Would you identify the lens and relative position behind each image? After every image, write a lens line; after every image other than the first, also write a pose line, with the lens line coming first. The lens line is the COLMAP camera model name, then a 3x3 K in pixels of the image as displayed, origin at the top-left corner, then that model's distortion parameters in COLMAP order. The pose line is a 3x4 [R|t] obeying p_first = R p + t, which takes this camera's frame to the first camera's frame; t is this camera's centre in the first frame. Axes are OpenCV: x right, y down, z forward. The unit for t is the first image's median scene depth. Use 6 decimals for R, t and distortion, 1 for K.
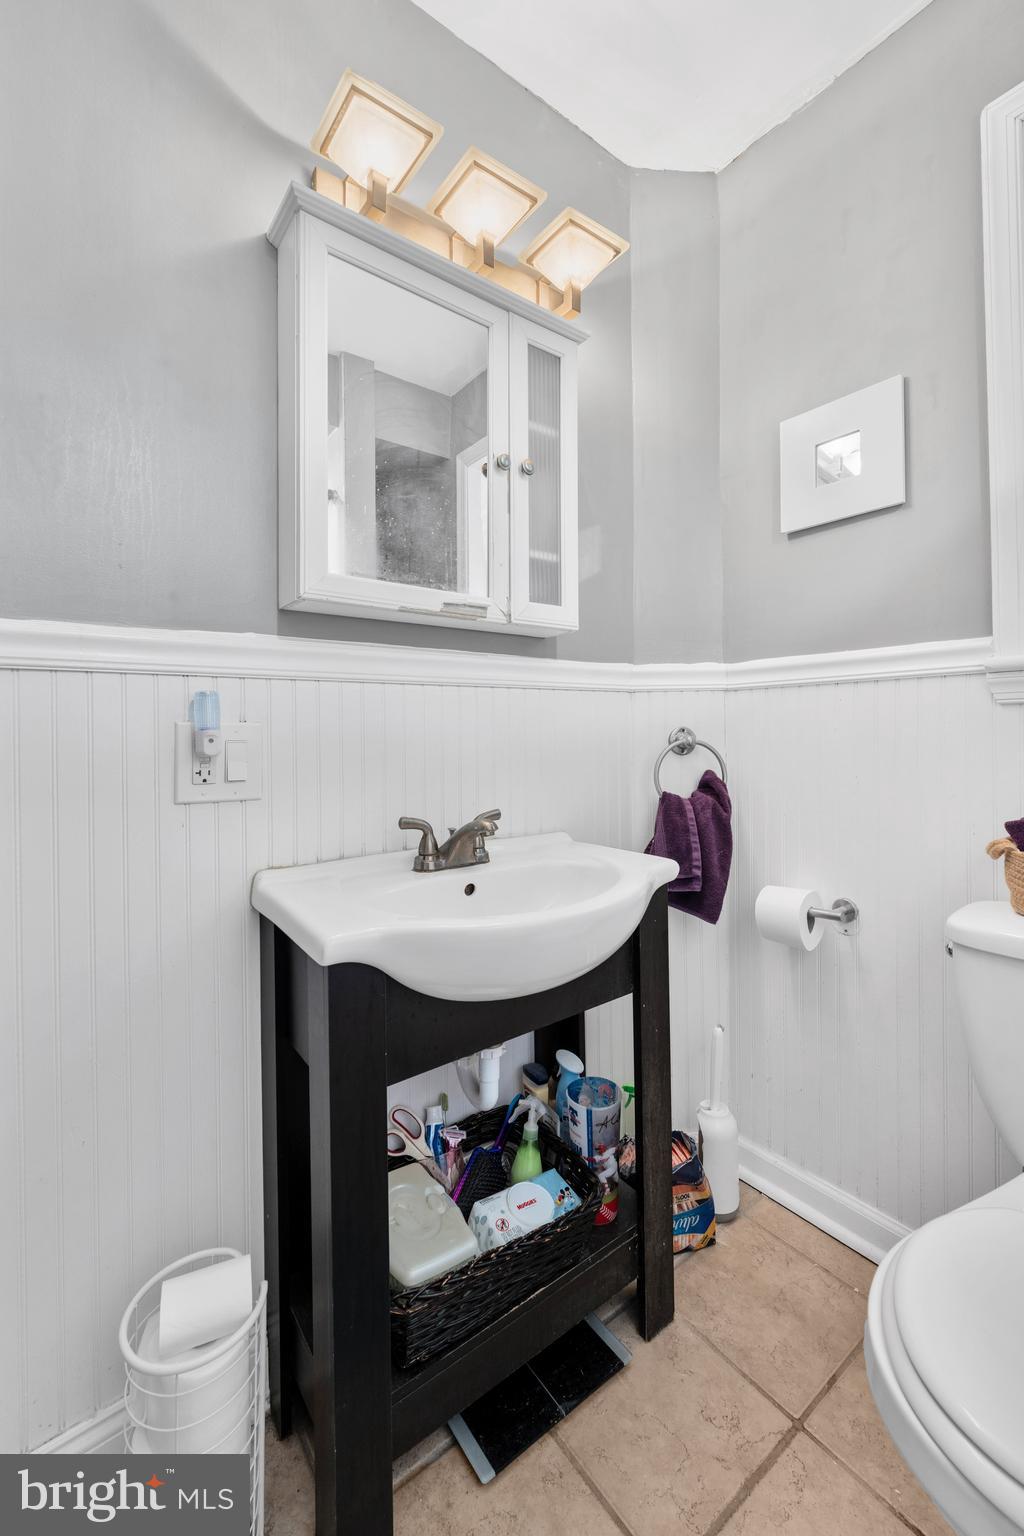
lens RADIAL K [[622.3, 0, 490.3], [0, 622.3, 731.5], [0, 0, 1]] dist [-0.000747, -0.000747]
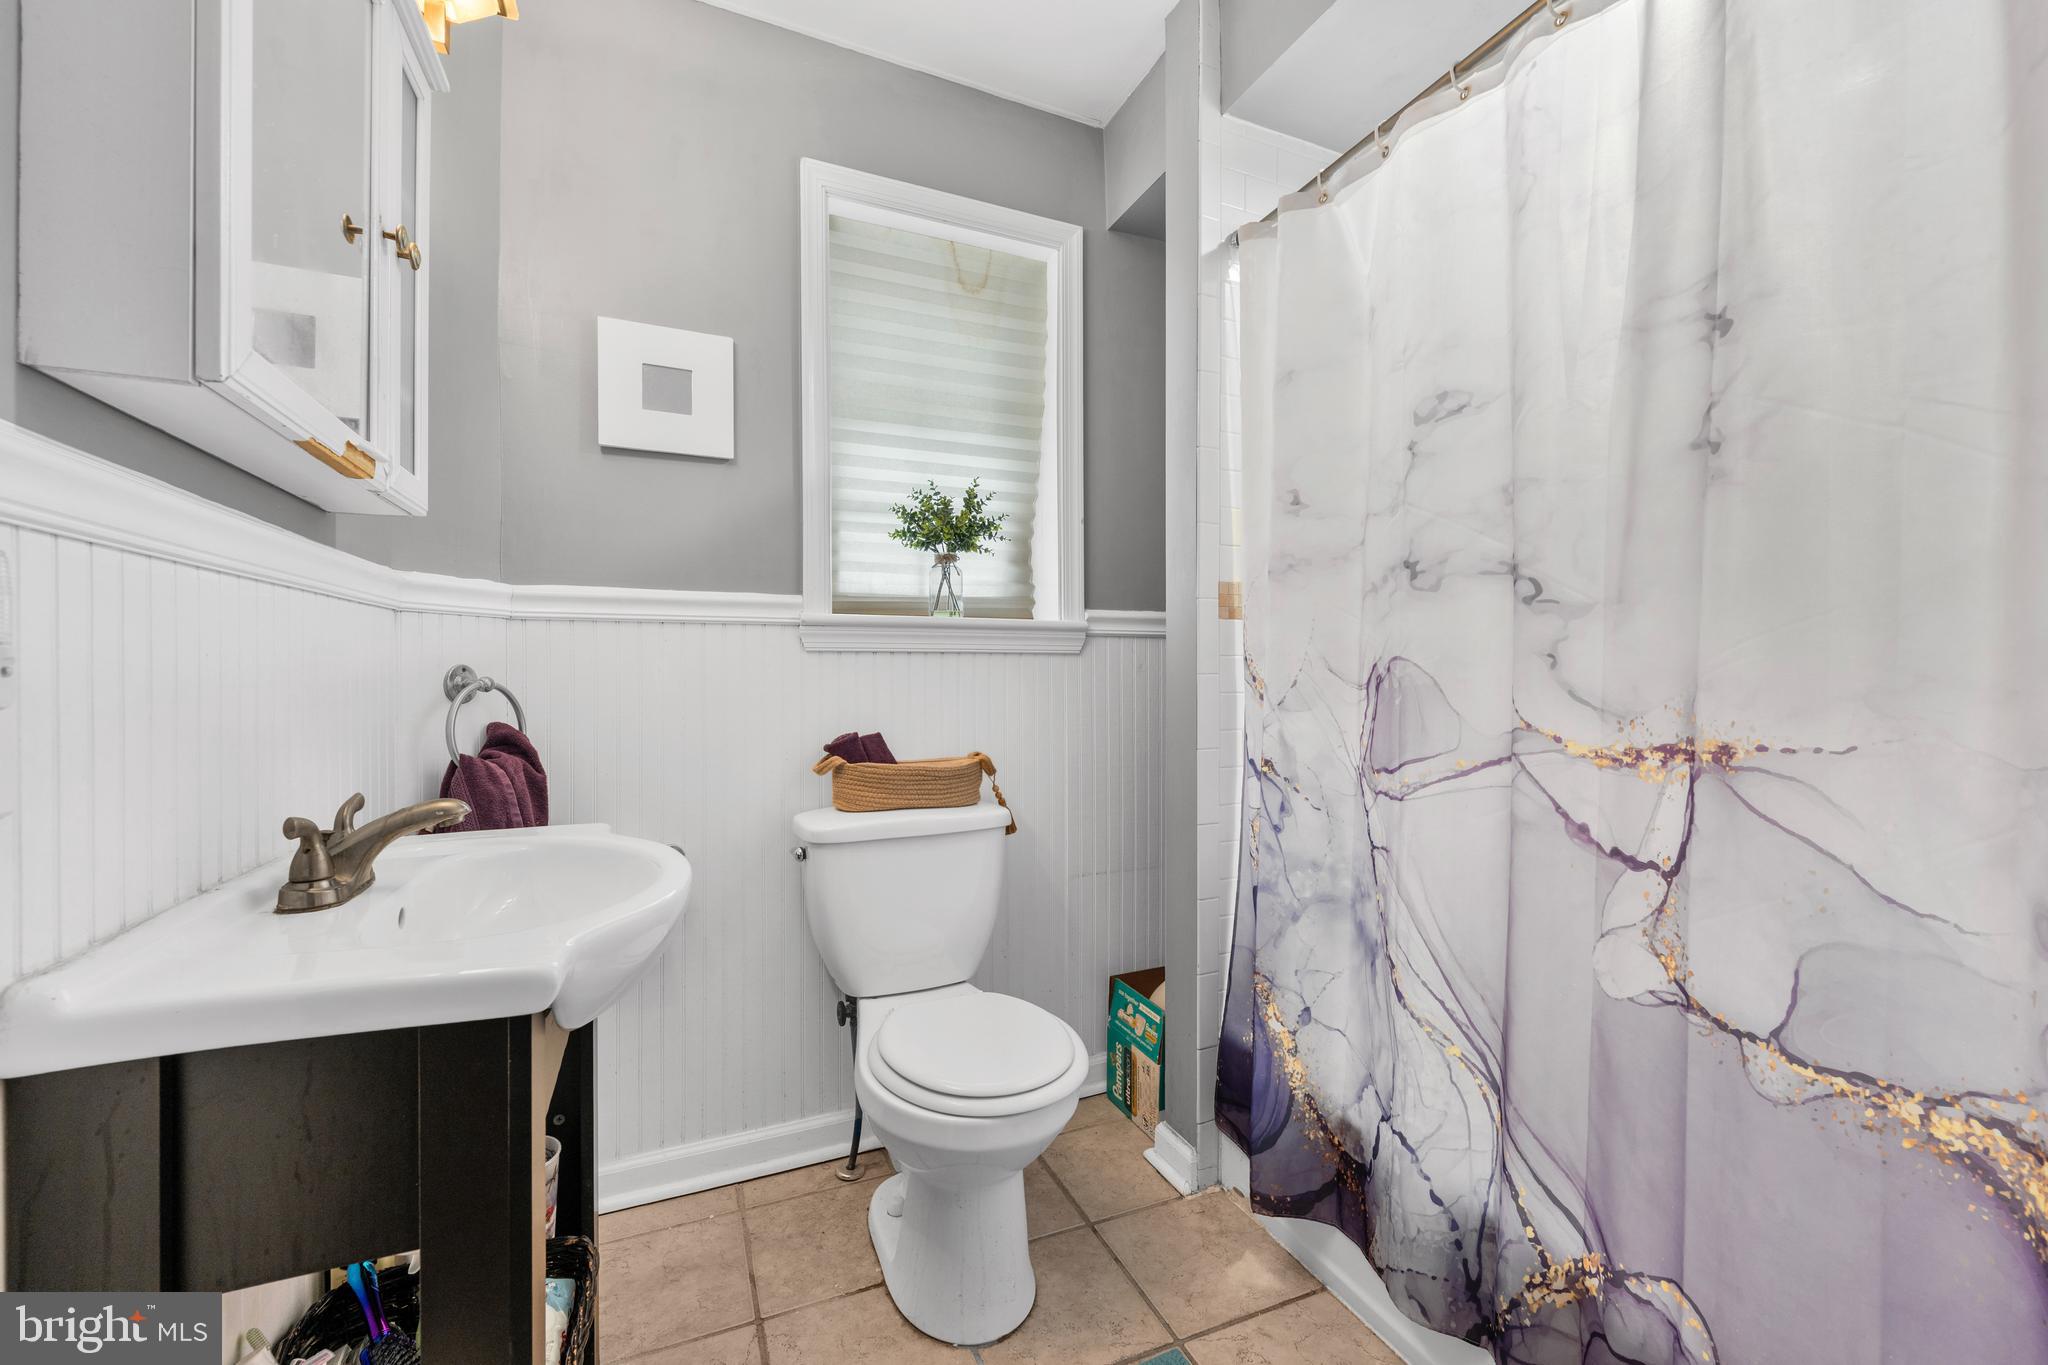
lens RADIAL K [[829.7, 0, 1019.4], [0, 829.7, 681.8], [0, 0, 1]] dist [-0.000747, -0.000747]
pose [[0.240358, 0.002362, 0.970682, -0.613984], [-0.004654, 0.999988, -0.001281, 0.014670], [-0.970673, -0.004210, 0.240366, 0.179082]]
